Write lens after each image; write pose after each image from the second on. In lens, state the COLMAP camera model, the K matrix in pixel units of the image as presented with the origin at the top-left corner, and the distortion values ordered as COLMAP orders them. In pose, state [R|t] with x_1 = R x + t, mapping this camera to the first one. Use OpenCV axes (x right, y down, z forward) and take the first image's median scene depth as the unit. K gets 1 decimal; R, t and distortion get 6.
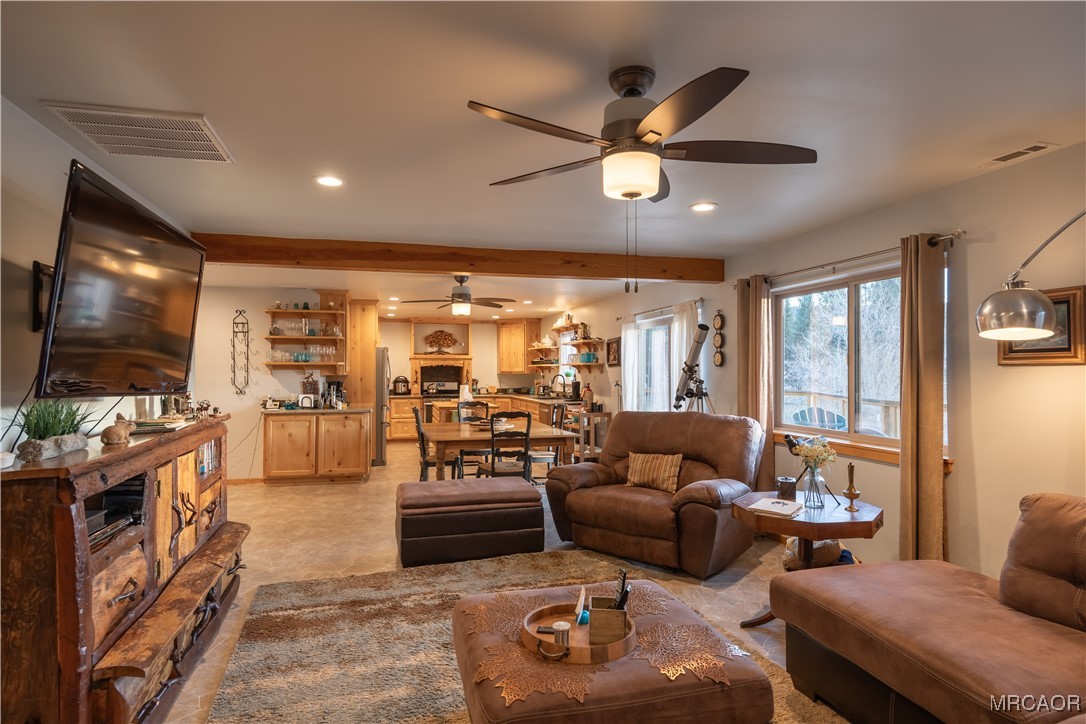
lens RADIAL K [[603.5, 0, 548.1], [0, 603.5, 365.0], [0, 0, 1]] dist [0.005072, -0.000792]
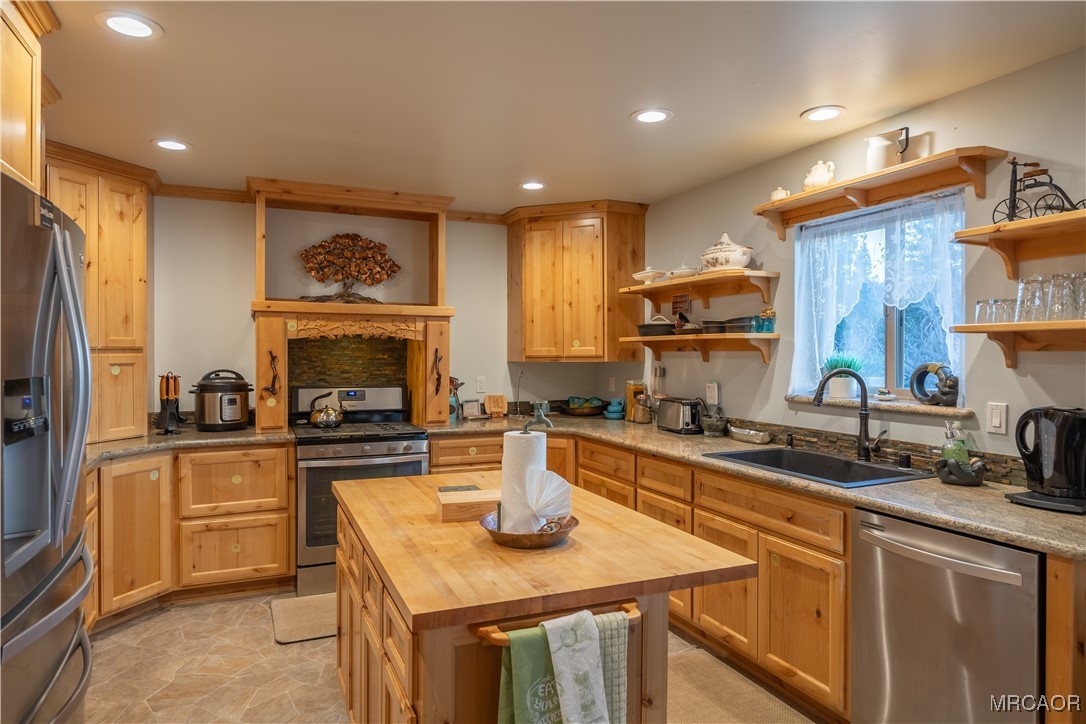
lens RADIAL K [[670.6, 0, 538.4], [0, 670.6, 354.4], [0, 0, 1]] dist [-0.000428, -0.000938]
pose [[0.990220, 0.002823, 0.139484, -0.130820], [-0.004631, 0.999909, 0.012635, 0.005364], [-0.139436, -0.013158, 0.990144, 0.636249]]
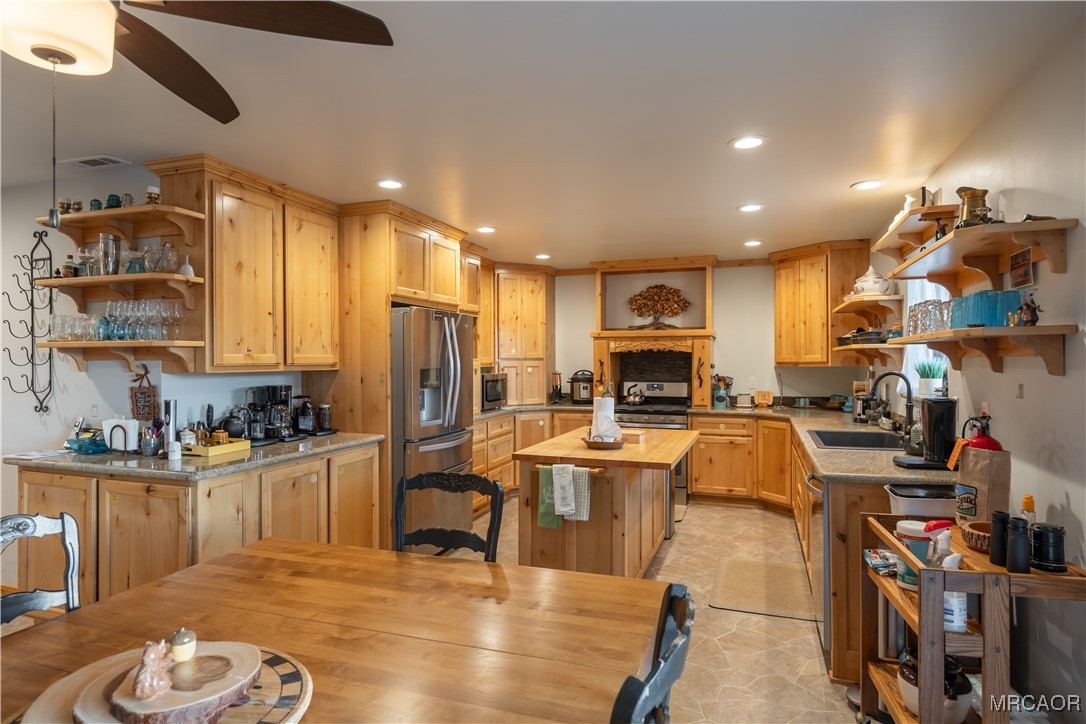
lens RADIAL K [[603.5, 0, 542.1], [0, 603.5, 366.0], [0, 0, 1]] dist [0.005072, -0.000792]
pose [[0.819832, 0.004174, -0.572589, 0.044312], [0.007218, 0.999819, 0.017623, 0.004502], [0.572558, -0.018581, 0.819653, 0.522338]]
